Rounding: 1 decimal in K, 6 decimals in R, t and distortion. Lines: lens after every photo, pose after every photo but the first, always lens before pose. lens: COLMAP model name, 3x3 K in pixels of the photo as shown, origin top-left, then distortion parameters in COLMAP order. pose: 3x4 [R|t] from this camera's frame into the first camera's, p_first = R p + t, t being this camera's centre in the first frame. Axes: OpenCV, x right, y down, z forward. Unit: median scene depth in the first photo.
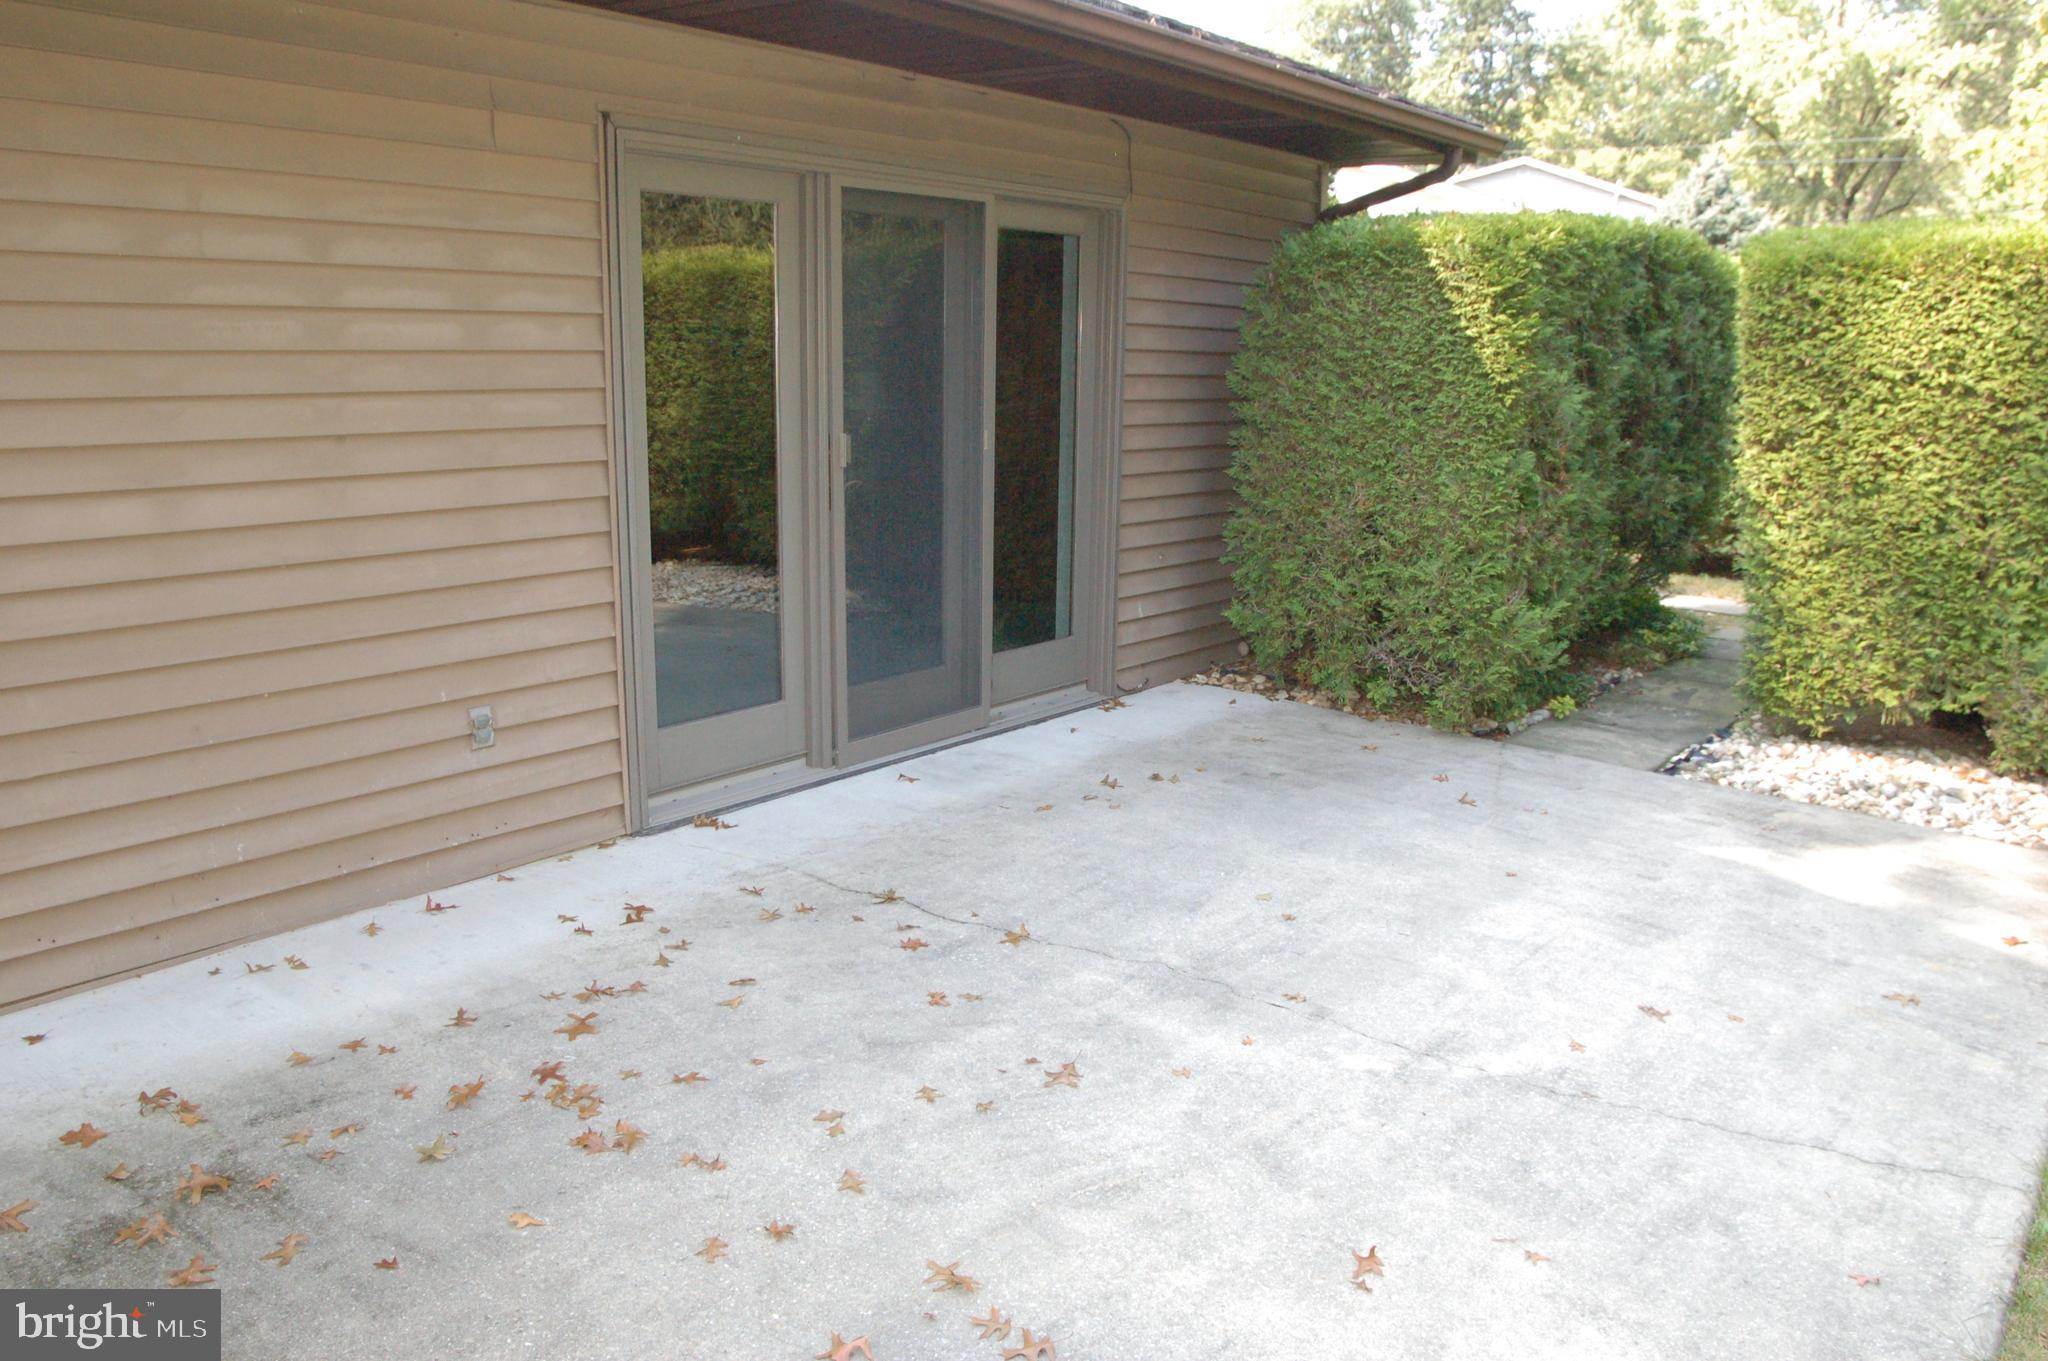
lens RADIAL K [[1594.4, 0, 1018.8], [0, 1594.4, 686.5], [0, 0, 1]] dist [-0.118028, 0.082407]
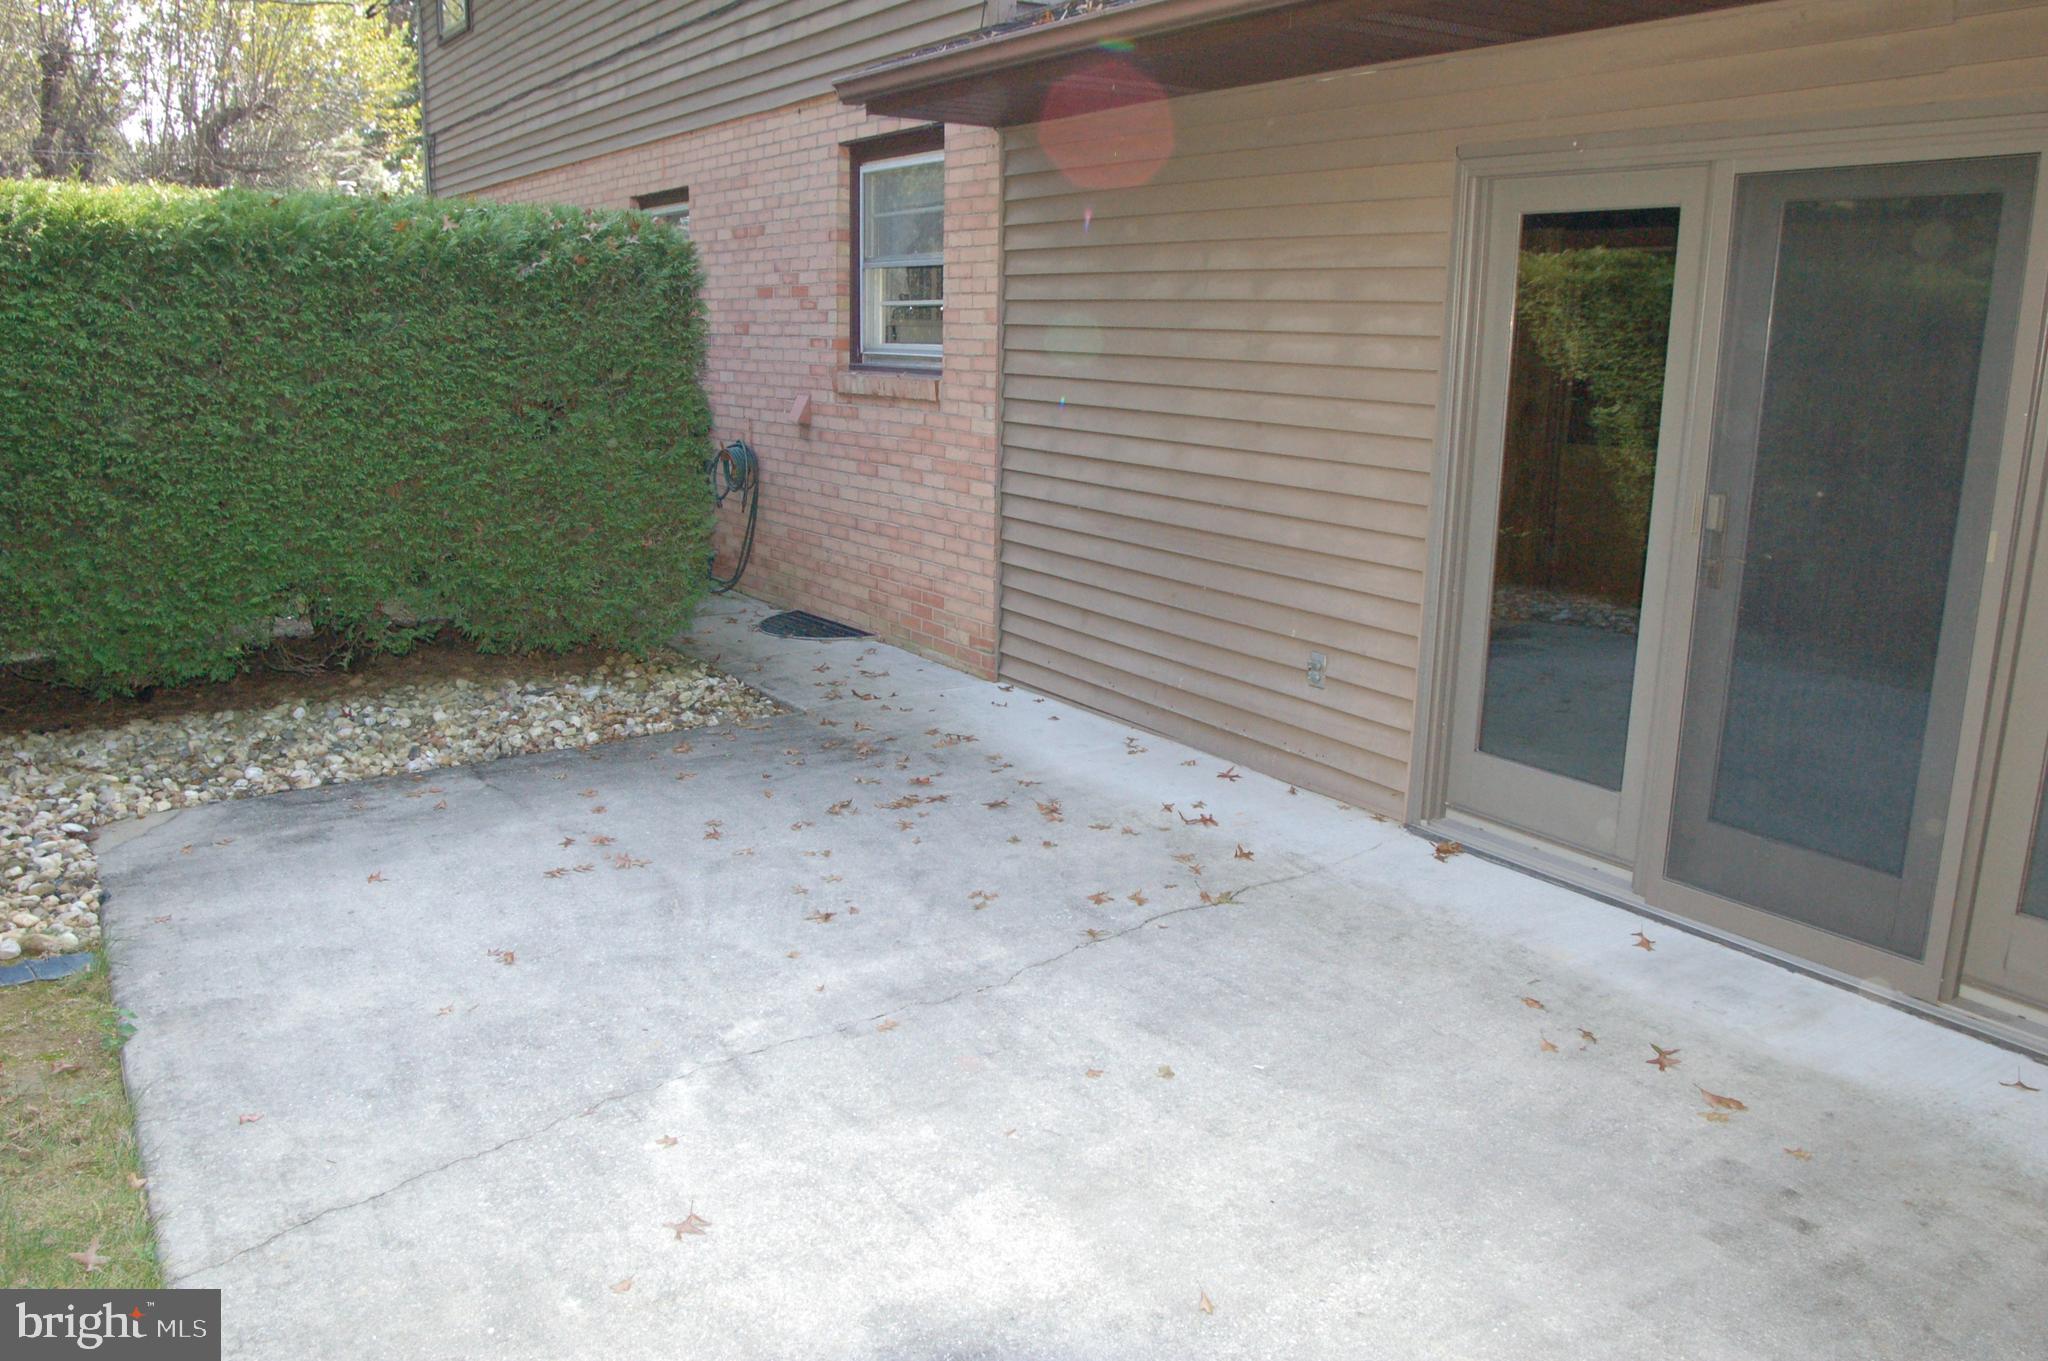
lens RADIAL K [[1594.4, 0, 1018.8], [0, 1594.4, 686.5], [0, 0, 1]] dist [-0.118028, 0.082407]
pose [[-0.327396, 0.190569, -0.925470, 0.950735], [-0.219652, 0.937269, 0.270703, -0.264416], [0.919002, 0.291908, -0.264999, 1.195534]]
